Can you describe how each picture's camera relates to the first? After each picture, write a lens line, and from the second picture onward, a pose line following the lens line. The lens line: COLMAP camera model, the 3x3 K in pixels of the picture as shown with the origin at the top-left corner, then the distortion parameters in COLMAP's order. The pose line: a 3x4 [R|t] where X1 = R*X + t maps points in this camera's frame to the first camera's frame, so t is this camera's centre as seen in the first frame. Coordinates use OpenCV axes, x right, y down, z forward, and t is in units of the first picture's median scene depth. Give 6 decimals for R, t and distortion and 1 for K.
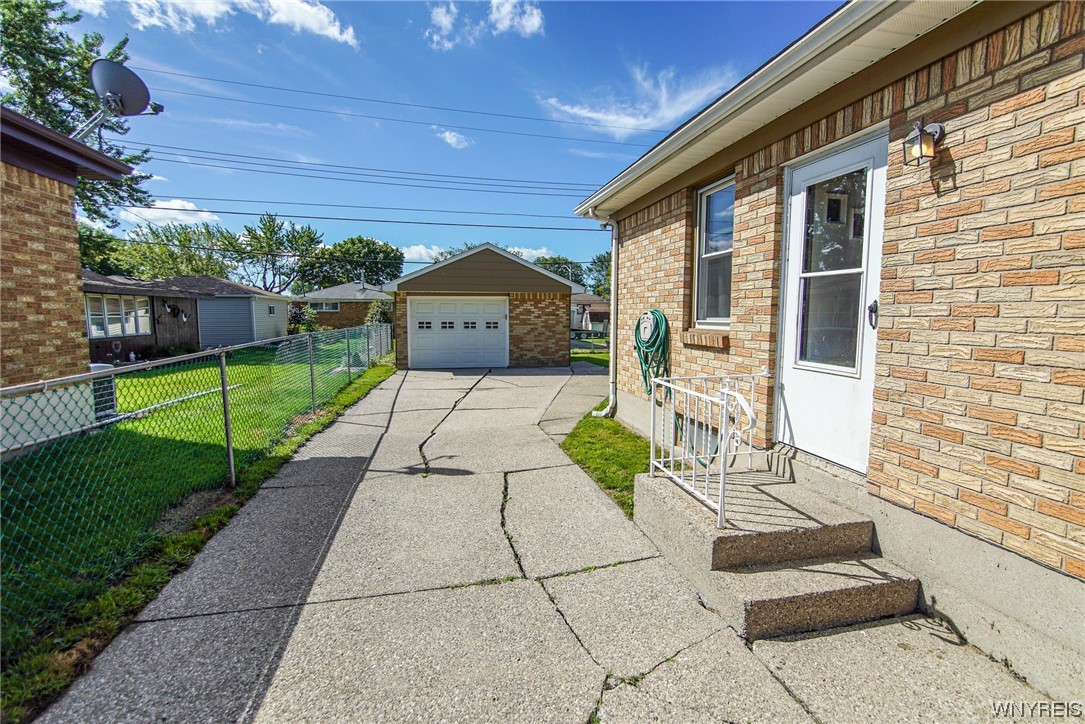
lens RADIAL K [[483.6, 0, 545.4], [0, 483.6, 362.3], [0, 0, 1]] dist [-0.019634, 0.000910]
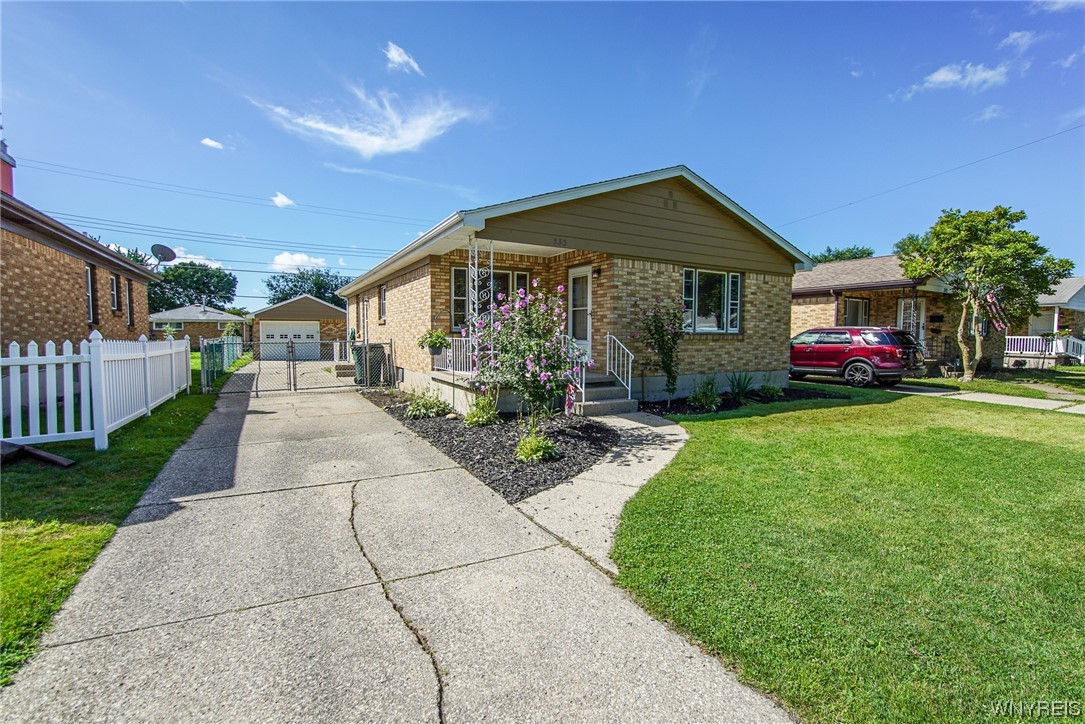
lens RADIAL K [[483.6, 0, 541.2], [0, 483.6, 360.1], [0, 0, 1]] dist [-0.019634, 0.000910]
pose [[0.955020, -0.016770, 0.296068, 0.190321], [0.029490, 0.998821, -0.038551, 0.112292], [-0.295072, 0.045548, 0.954389, -1.034650]]
